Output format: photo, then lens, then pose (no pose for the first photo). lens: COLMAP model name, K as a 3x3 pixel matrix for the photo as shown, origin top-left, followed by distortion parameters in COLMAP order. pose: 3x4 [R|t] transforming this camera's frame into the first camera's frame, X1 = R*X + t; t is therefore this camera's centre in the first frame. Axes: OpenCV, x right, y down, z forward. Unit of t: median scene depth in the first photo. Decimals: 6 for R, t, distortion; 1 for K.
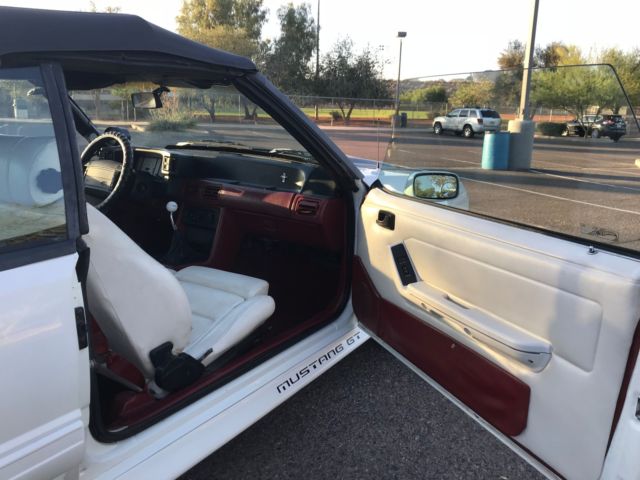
lens RADIAL K [[535.3, 0, 326.0], [0, 535.3, 239.2], [0, 0, 1]] dist [0.003113, 0.002650]
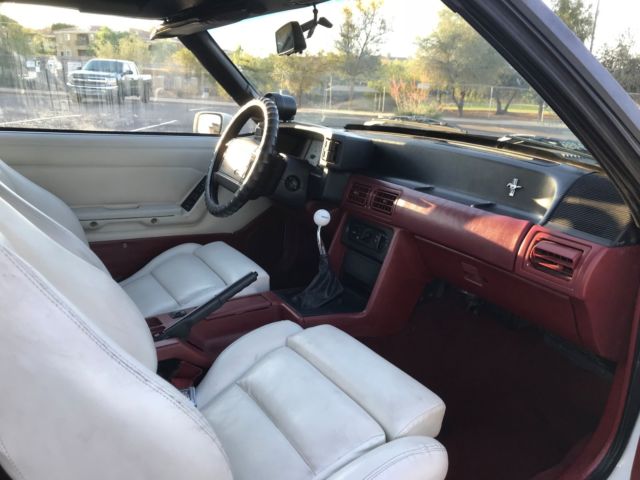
lens RADIAL K [[532.3, 0, 320.0], [0, 532.3, 240.0], [0, 0, 1]] dist [0.007801, 0.001587]
pose [[0.895848, 0.129388, -0.425107, -0.018799], [-0.124619, 0.991432, 0.039144, -0.057204], [0.426529, 0.017909, 0.904296, 0.421448]]
